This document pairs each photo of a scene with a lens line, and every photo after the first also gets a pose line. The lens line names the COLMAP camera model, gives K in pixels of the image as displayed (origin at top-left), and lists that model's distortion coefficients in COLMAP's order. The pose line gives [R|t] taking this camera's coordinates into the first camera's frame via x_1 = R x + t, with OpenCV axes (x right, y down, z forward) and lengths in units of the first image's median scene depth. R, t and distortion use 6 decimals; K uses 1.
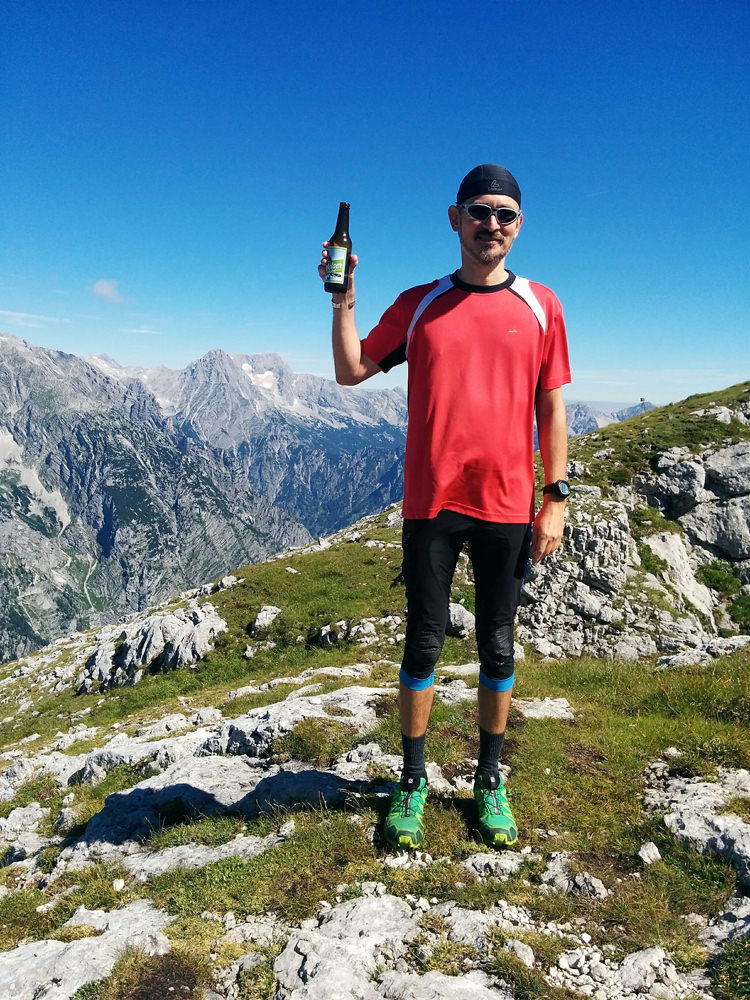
lens RADIAL K [[855.5, 0, 374.1], [0, 855.5, 503.5], [0, 0, 1]] dist [0.080585, -0.110153]
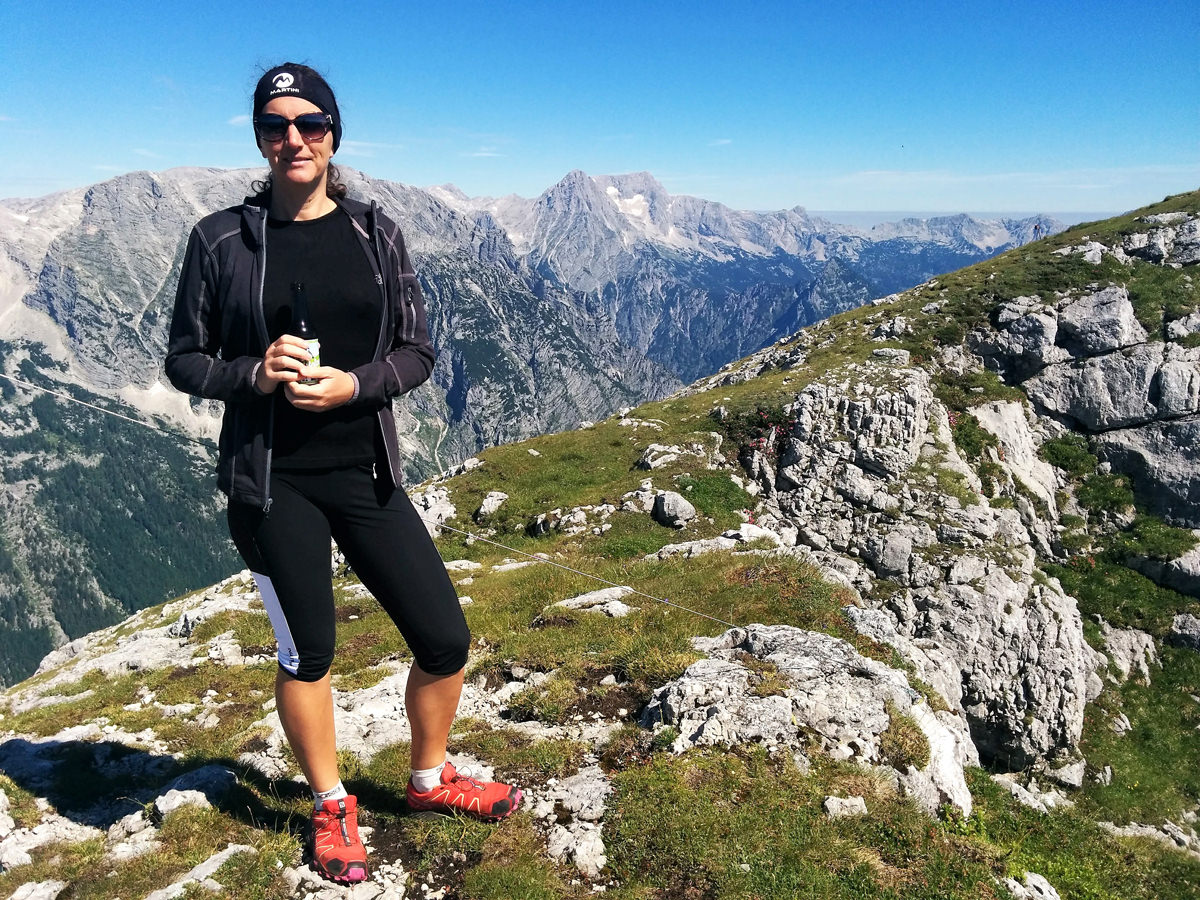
lens RADIAL K [[1026.6, 0, 600.3], [0, 1026.6, 464.0], [0, 0, 1]] dist [0.080585, -0.110153]
pose [[0.984421, -0.000984, -0.175824, 0.124016], [0.019927, 0.994166, 0.106005, -0.019078], [0.174694, -0.107857, 0.978697, -0.058525]]
